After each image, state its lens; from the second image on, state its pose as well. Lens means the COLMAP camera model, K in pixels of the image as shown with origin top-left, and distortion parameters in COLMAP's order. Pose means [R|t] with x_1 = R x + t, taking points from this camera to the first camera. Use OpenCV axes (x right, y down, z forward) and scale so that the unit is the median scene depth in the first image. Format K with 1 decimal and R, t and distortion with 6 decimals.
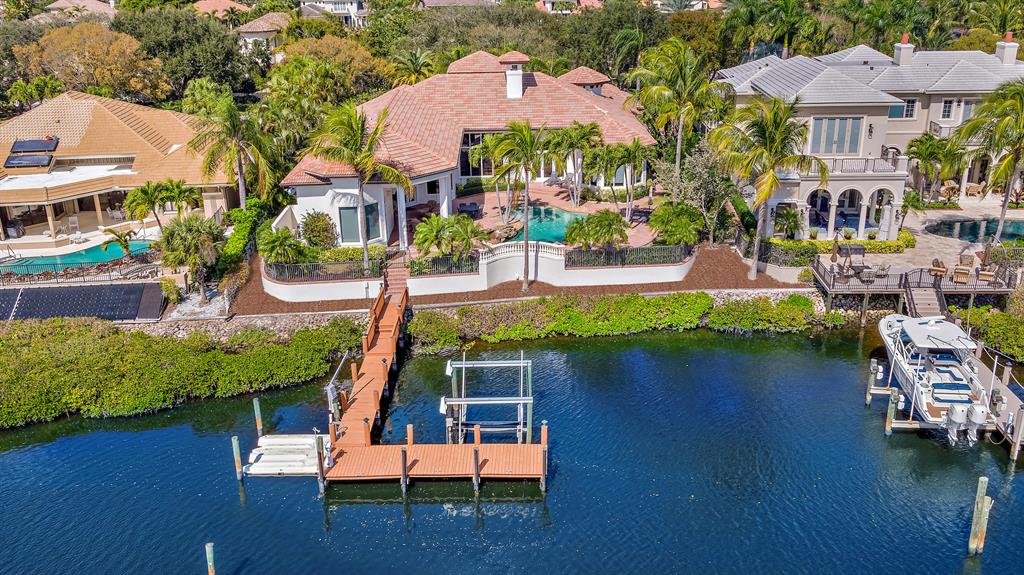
lens RADIAL K [[904.1, 0, 512.0], [0, 904.1, 287.5], [0, 0, 1]] dist [0.002196, 0.003826]
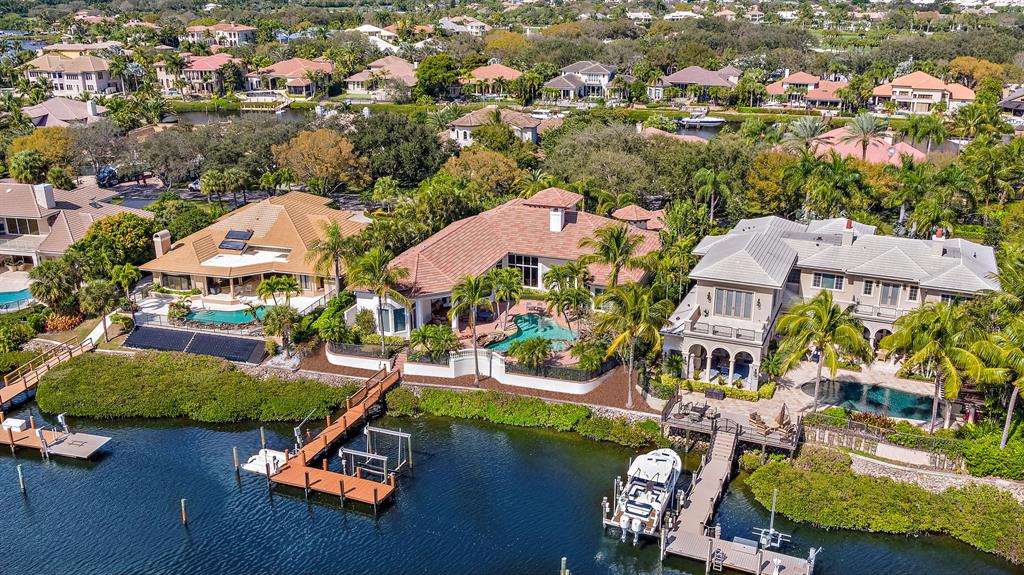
lens RADIAL K [[904.1, 0, 512.0], [0, 904.1, 287.5], [0, 0, 1]] dist [0.002196, 0.003826]
pose [[0.931660, 0.132631, -0.338257, 0.542444], [-0.139510, 0.990213, 0.004013, -0.164285], [0.335479, 0.043451, 0.941045, -0.373451]]
